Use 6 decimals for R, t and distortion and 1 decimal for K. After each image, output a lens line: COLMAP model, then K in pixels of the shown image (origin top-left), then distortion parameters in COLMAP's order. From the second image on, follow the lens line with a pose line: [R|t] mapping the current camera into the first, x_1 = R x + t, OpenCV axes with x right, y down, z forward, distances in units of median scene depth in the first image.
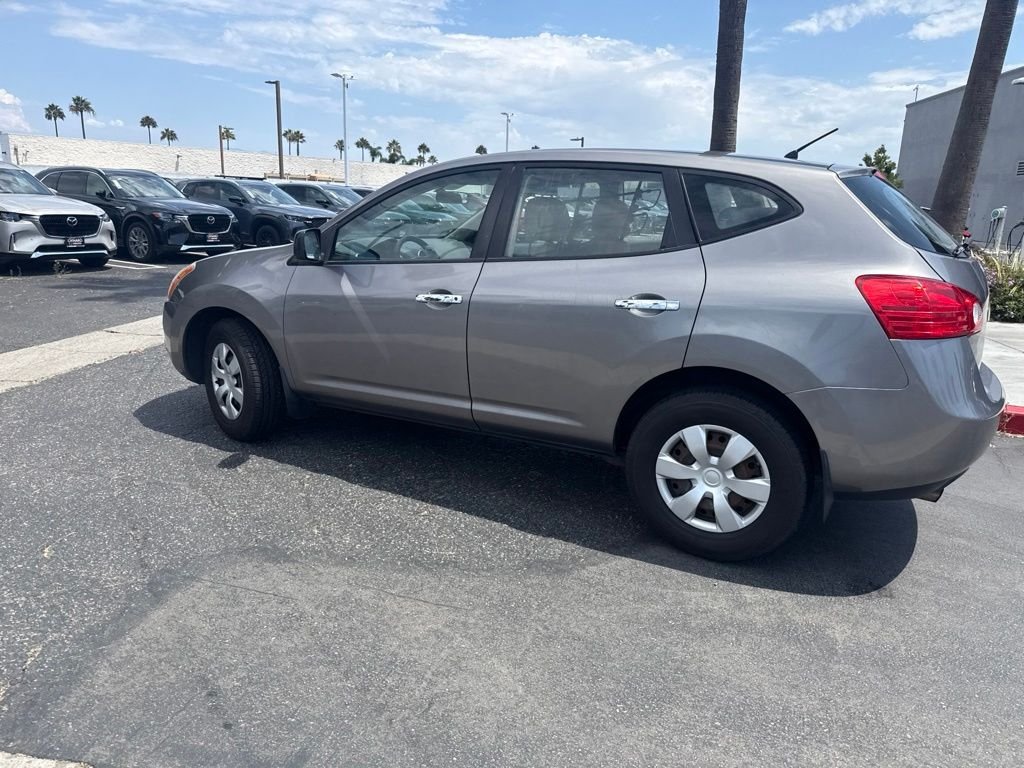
lens RADIAL K [[720.3, 0, 511.3], [0, 720.3, 380.0], [0, 0, 1]] dist [0.017219, -0.026272]
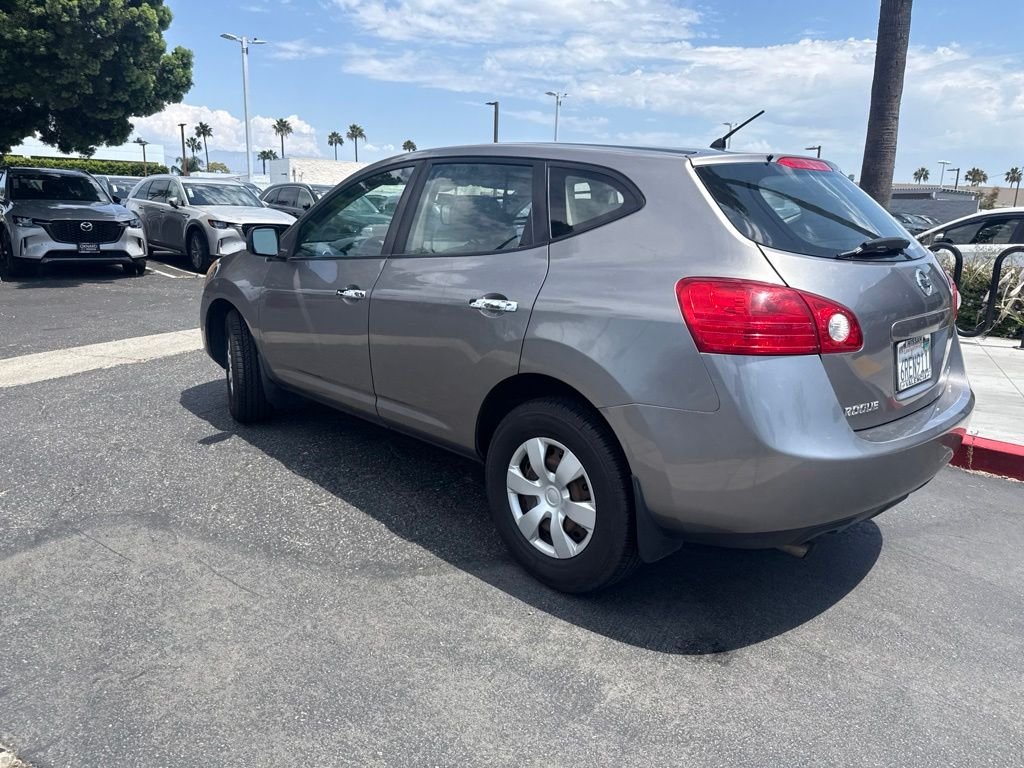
lens RADIAL K [[720.3, 0, 511.3], [0, 720.3, 380.0], [0, 0, 1]] dist [0.017219, -0.026272]
pose [[0.951082, 0.068208, -0.301314, 0.435007], [-0.074202, 0.997207, -0.008476, -0.000273], [0.299894, 0.030420, 0.953487, 0.103369]]
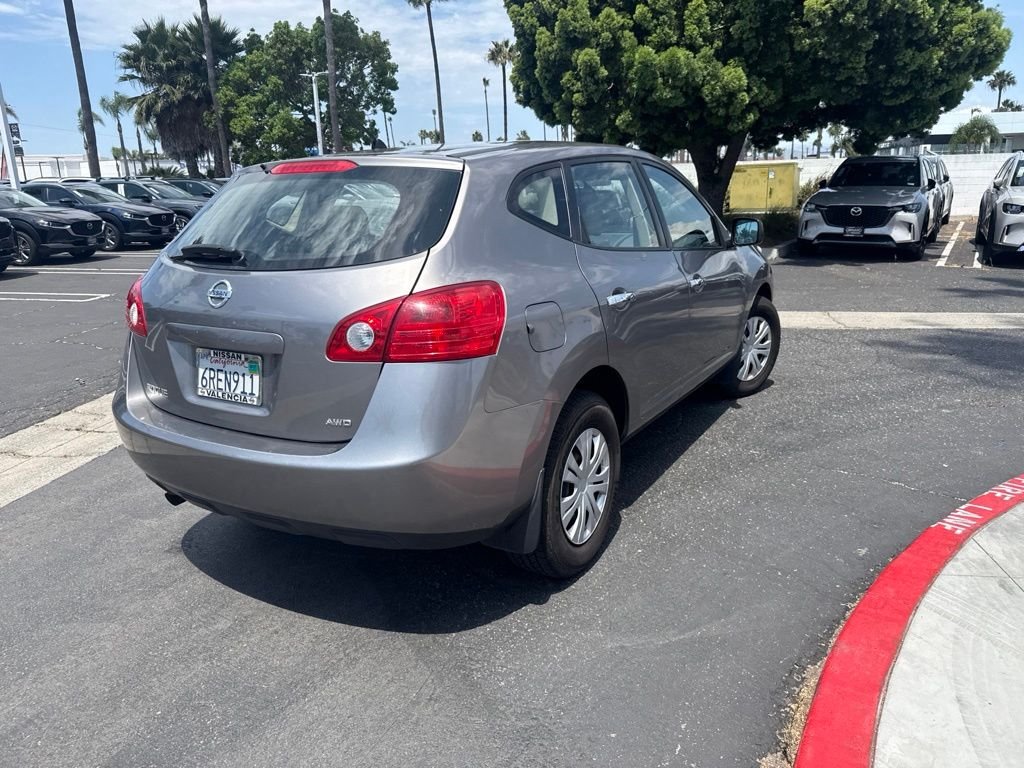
lens RADIAL K [[728.6, 0, 512.8], [0, 728.6, 387.9], [0, 0, 1]] dist [0.000889, -0.004623]
pose [[-0.037639, 0.241182, -0.969750, 1.297850], [-0.220508, 0.944511, 0.243464, -0.284298], [0.974659, 0.223002, 0.017633, 1.212072]]
